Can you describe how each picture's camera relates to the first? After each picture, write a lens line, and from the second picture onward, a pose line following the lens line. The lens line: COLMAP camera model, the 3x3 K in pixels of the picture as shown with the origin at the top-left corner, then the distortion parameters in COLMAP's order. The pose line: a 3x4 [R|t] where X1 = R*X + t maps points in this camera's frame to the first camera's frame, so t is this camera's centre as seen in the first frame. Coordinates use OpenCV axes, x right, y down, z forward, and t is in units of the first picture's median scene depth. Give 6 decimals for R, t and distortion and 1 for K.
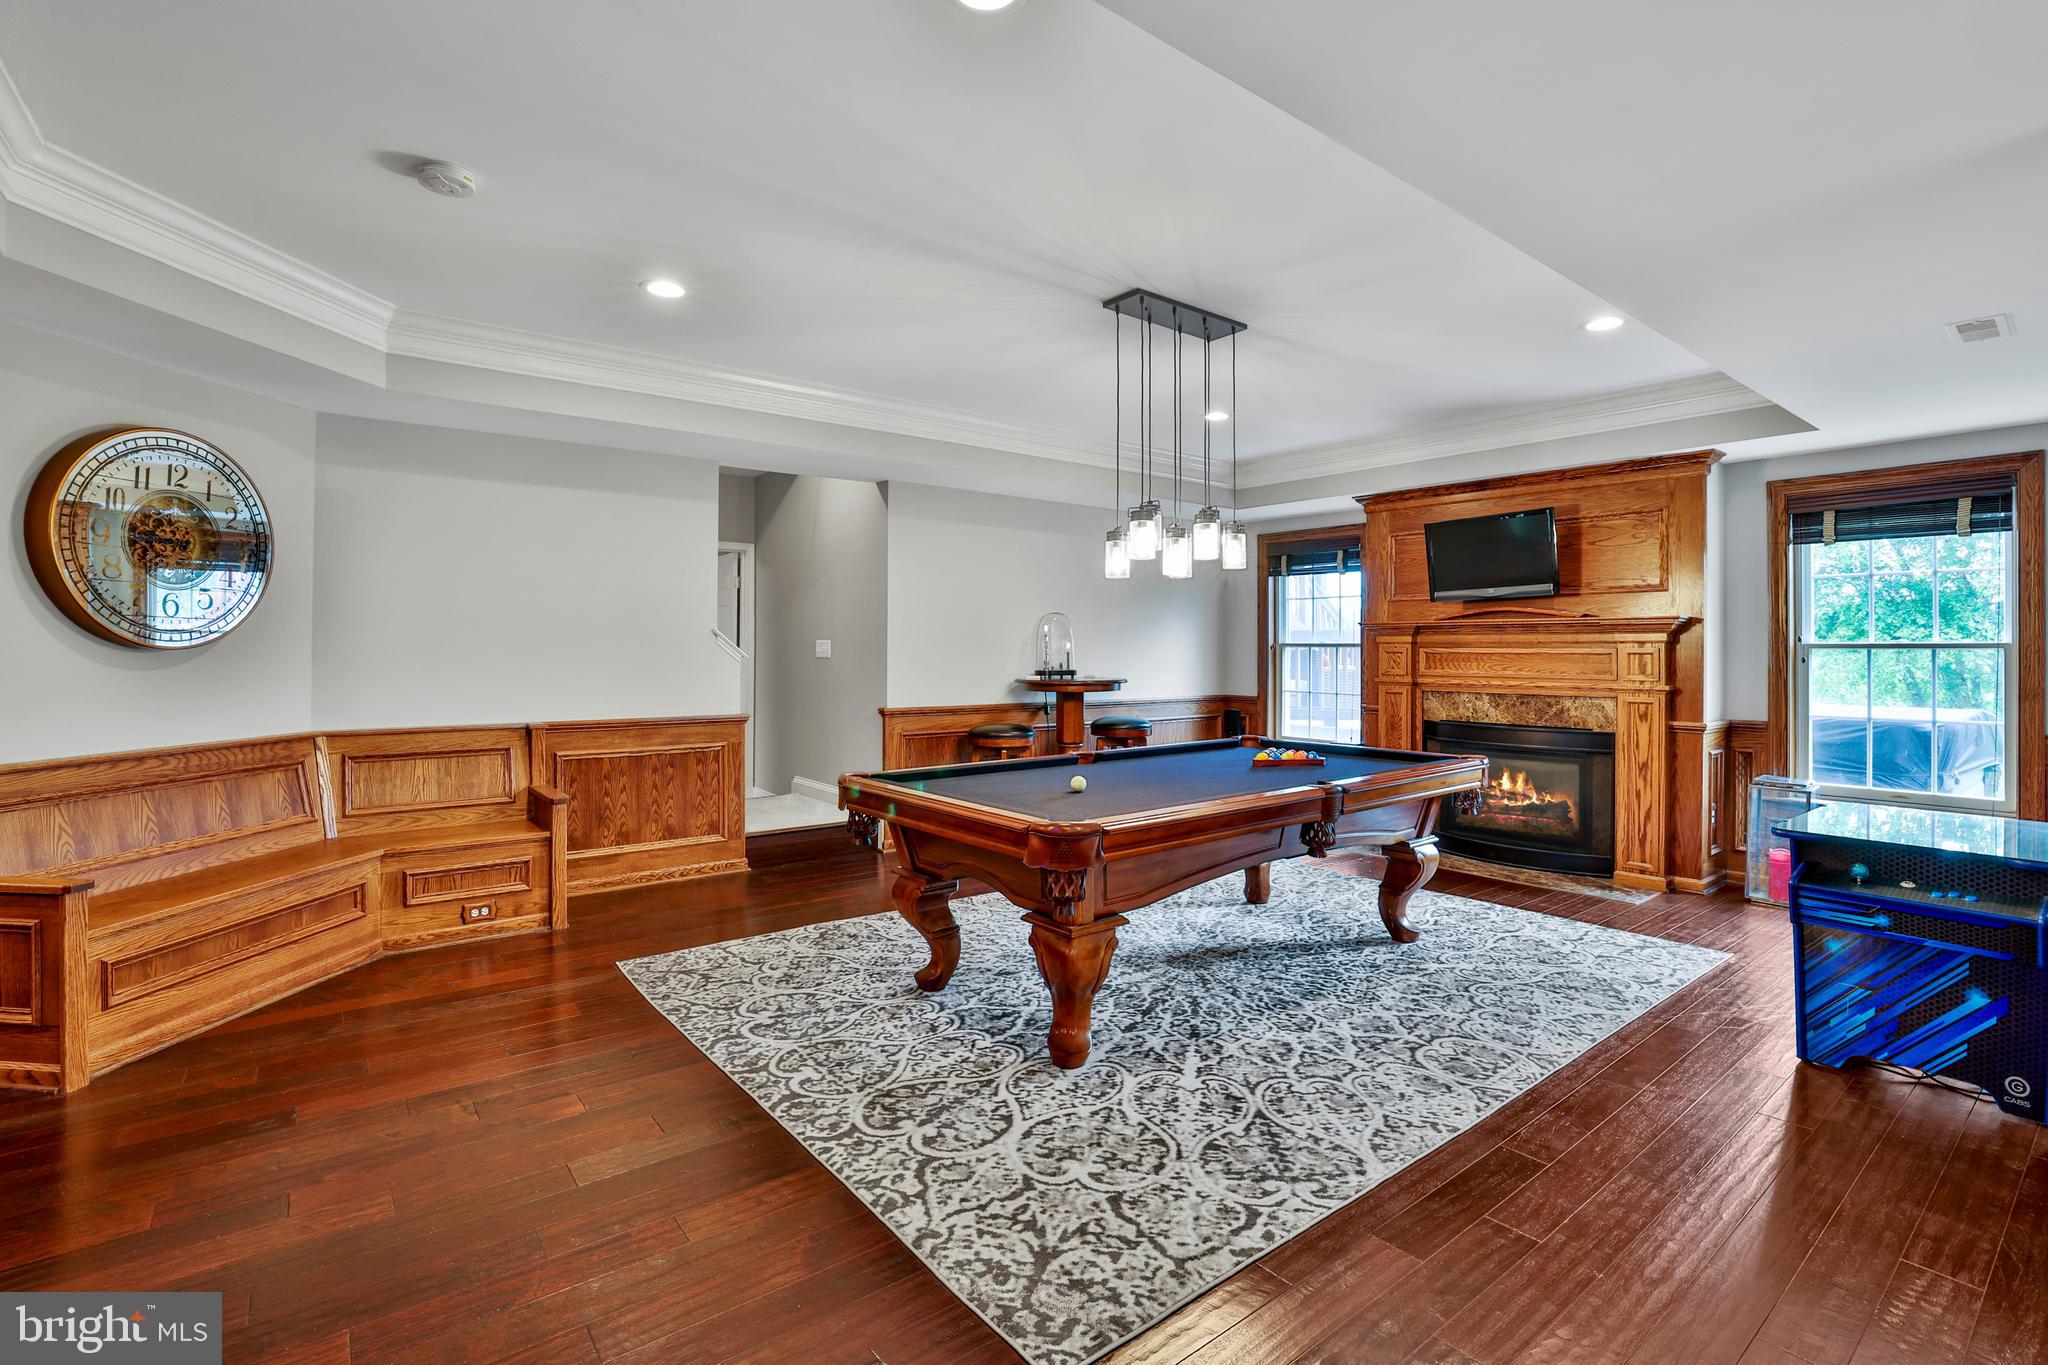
lens RADIAL K [[940.4, 0, 1001.0], [0, 940.4, 647.6], [0, 0, 1]] dist [-0.037585, 0.004852]
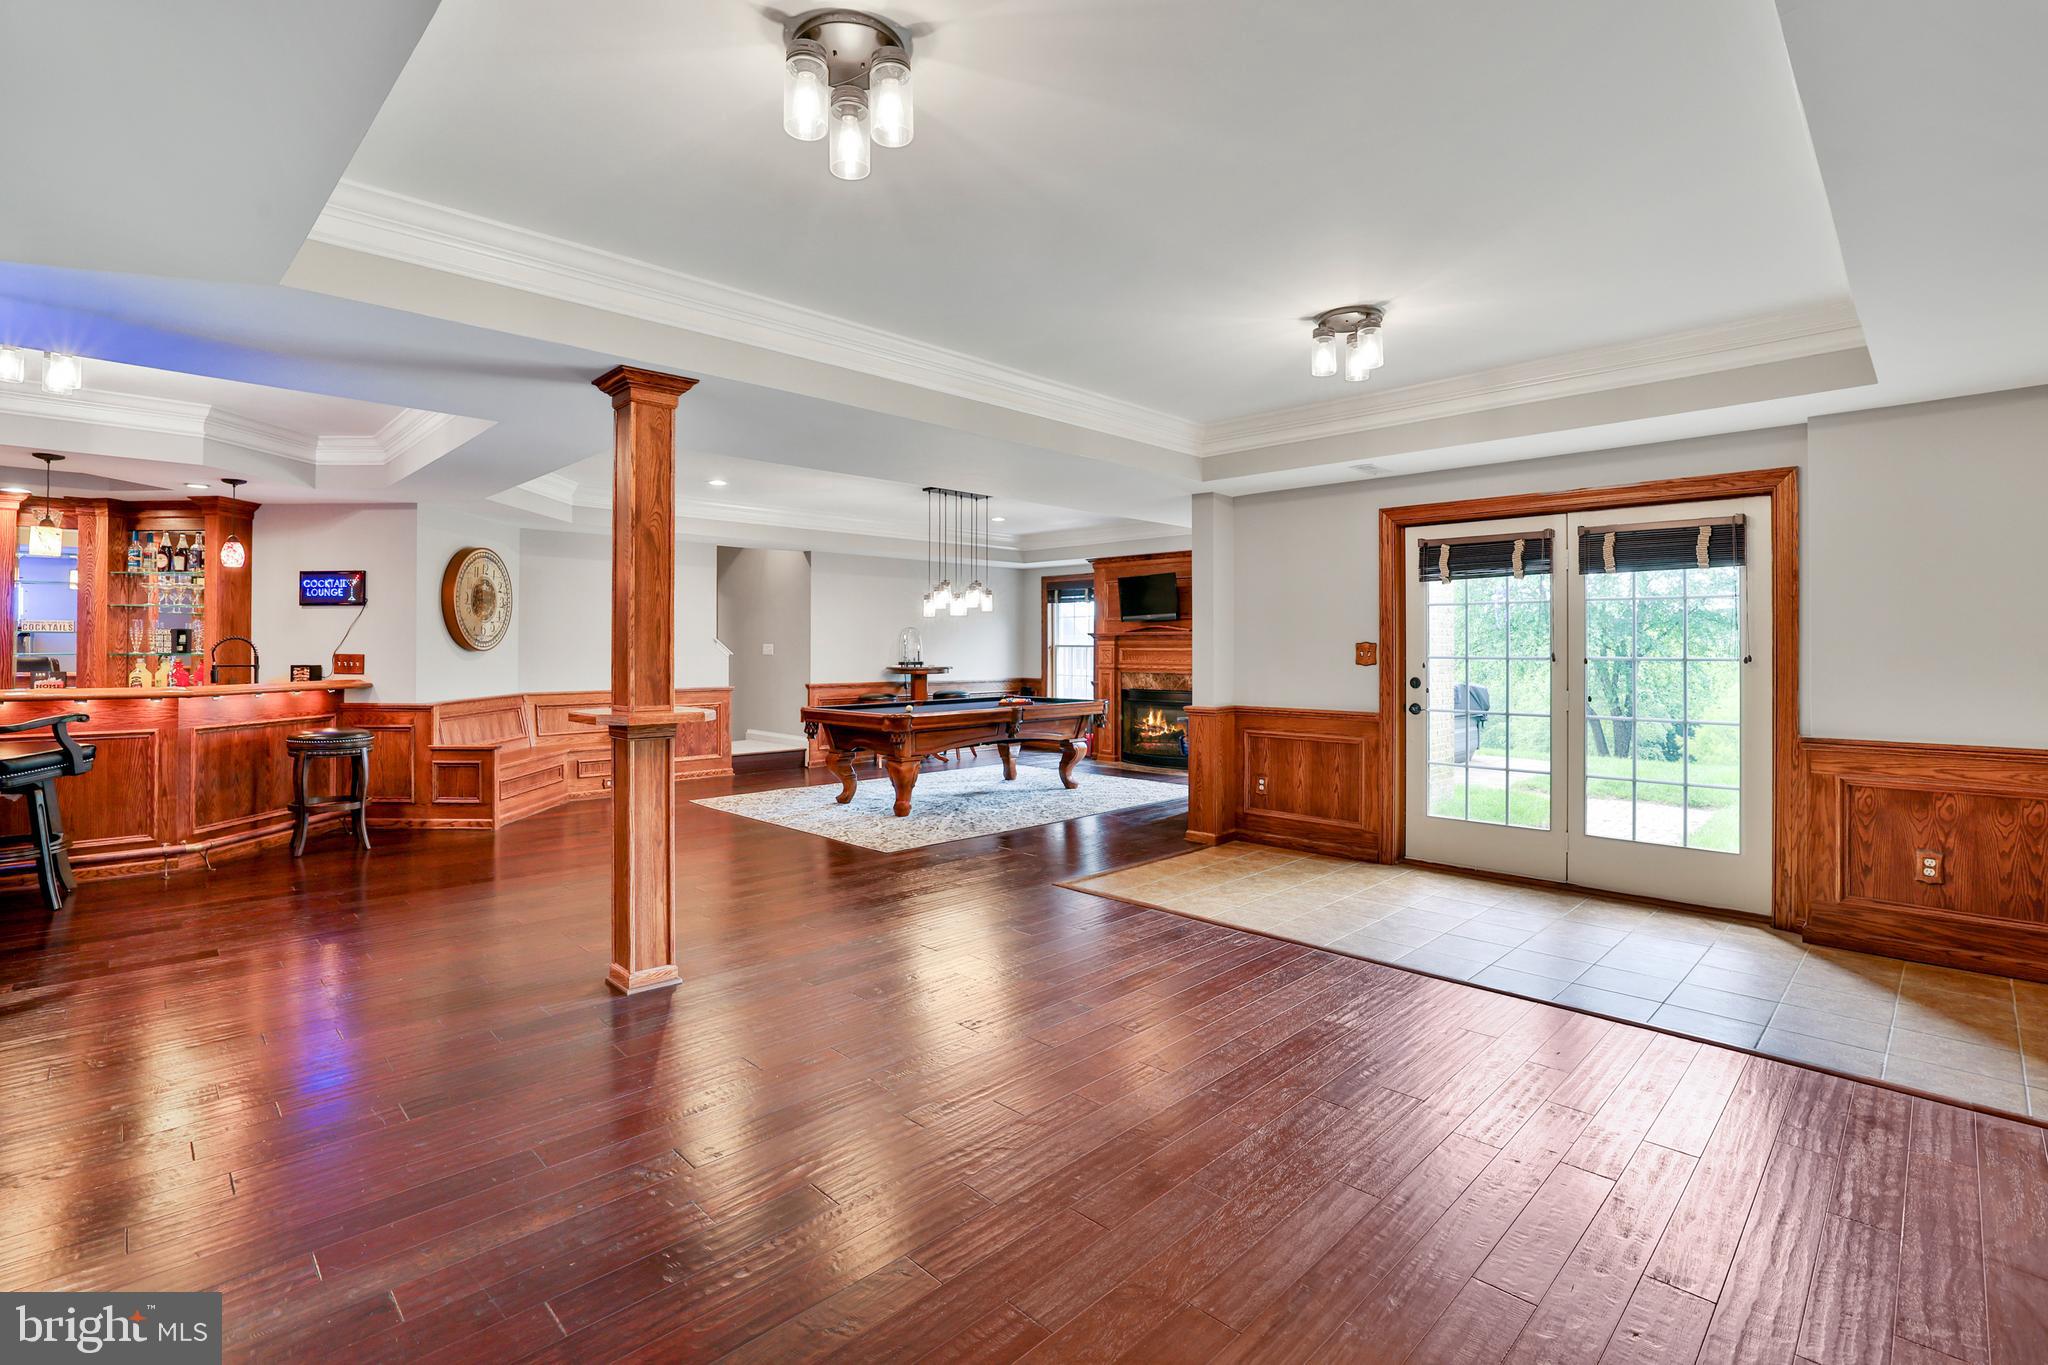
lens RADIAL K [[940.4, 0, 1002.9], [0, 940.4, 638.1], [0, 0, 1]] dist [-0.037585, 0.004852]
pose [[0.992181, -0.002127, 0.124791, 0.022343], [0.003253, 0.999956, -0.008819, -0.004745], [-0.124766, 0.009156, 0.992144, -1.201056]]
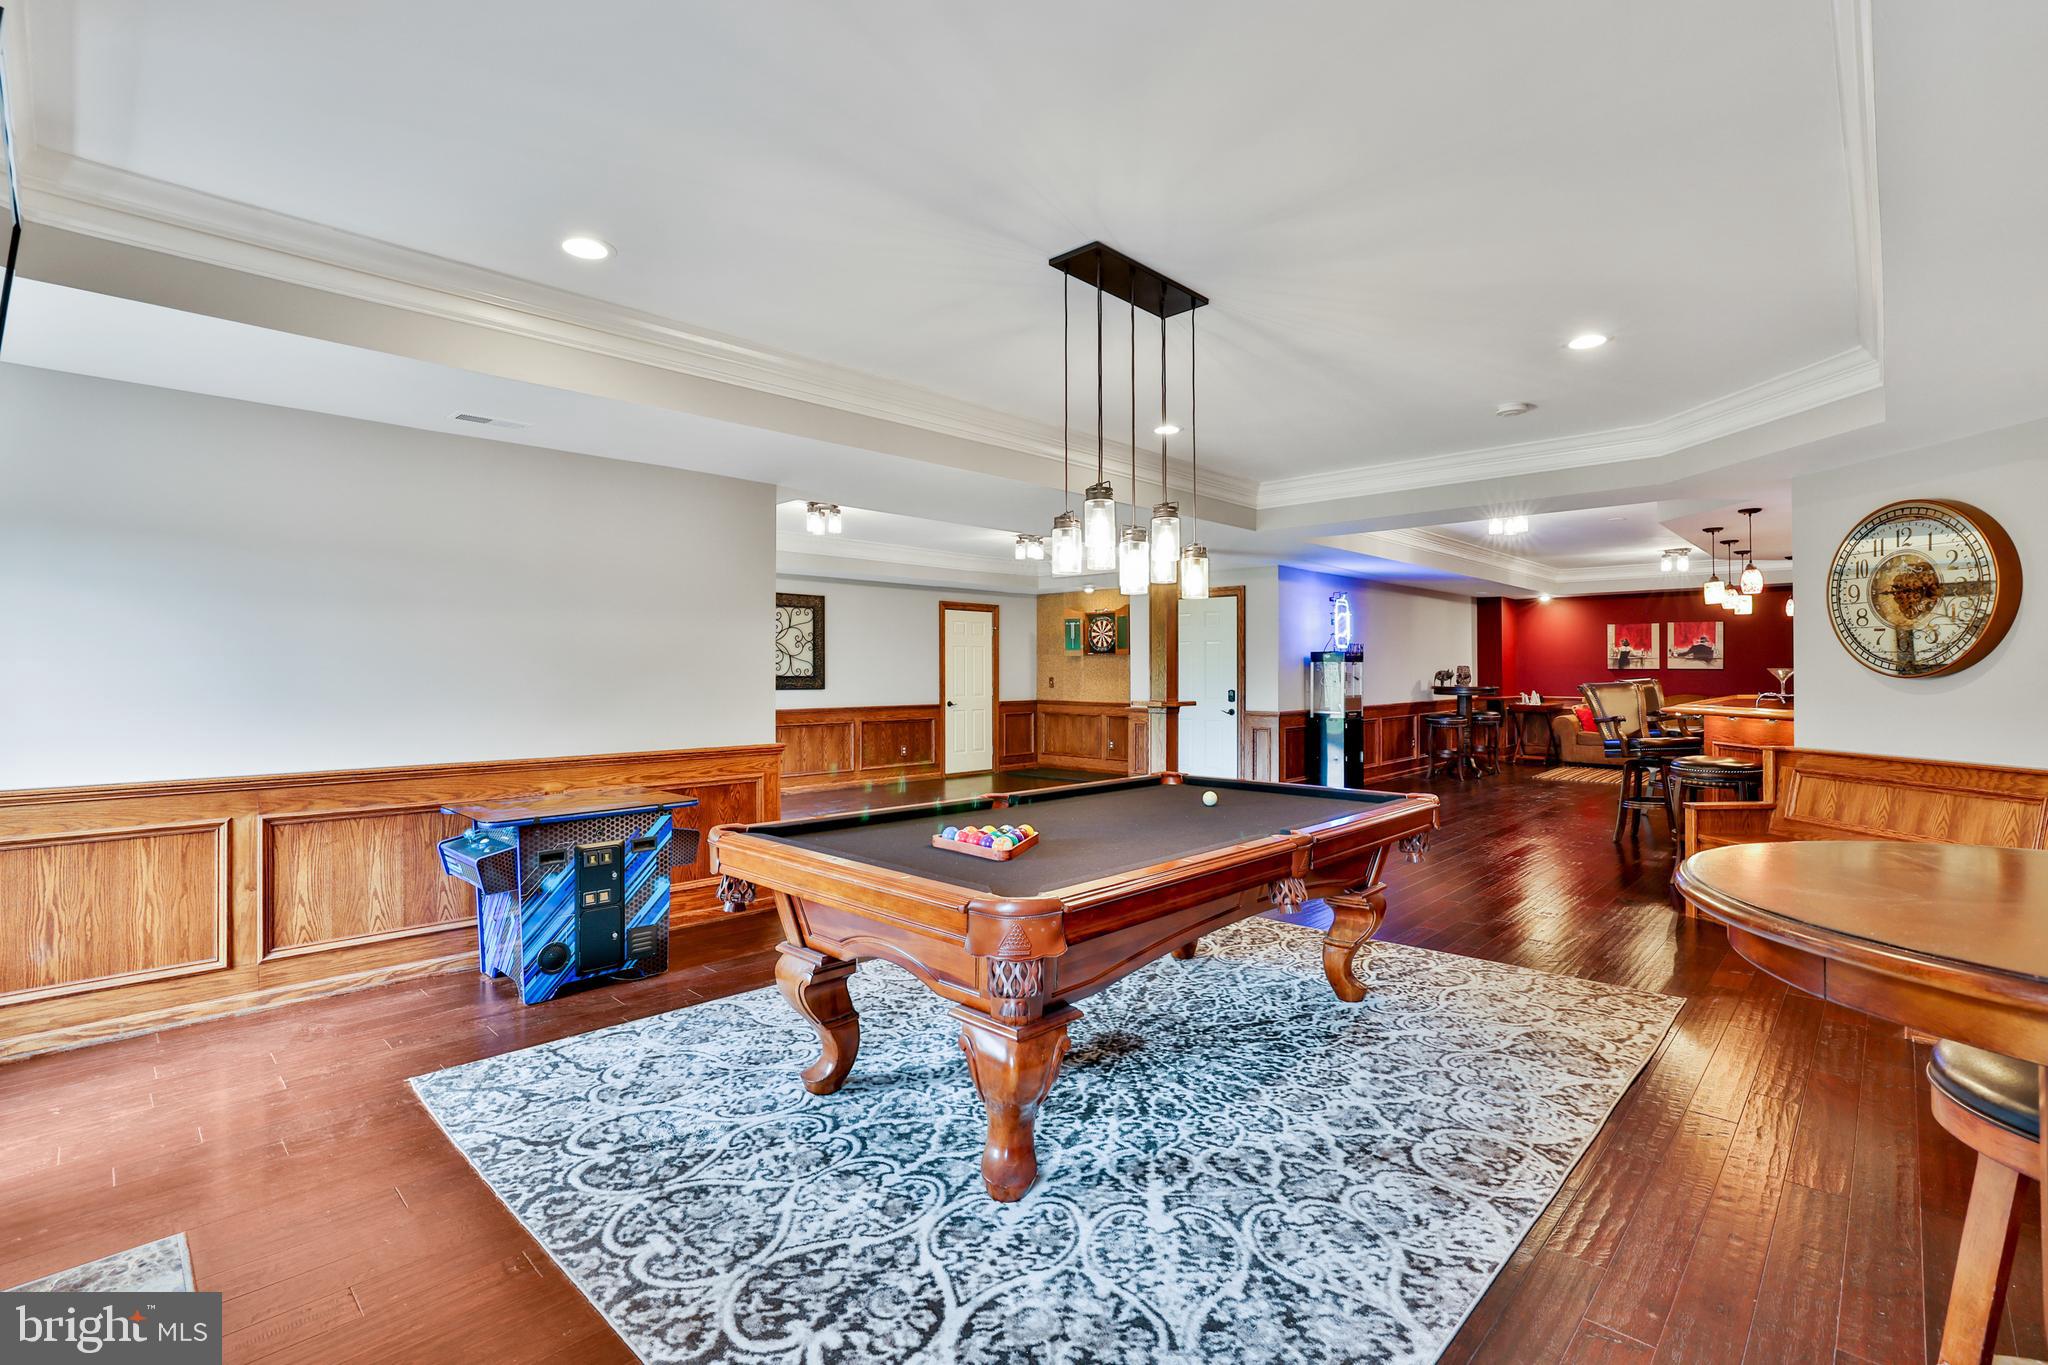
lens RADIAL K [[940.4, 0, 1027.6], [0, 940.4, 674.7], [0, 0, 1]] dist [-0.037585, 0.004852]
pose [[-0.985975, -0.002564, -0.166873, 0.409410], [-0.002710, 0.999996, 0.000644, 0.000427], [0.166870, 0.001087, -0.985978, 1.758960]]
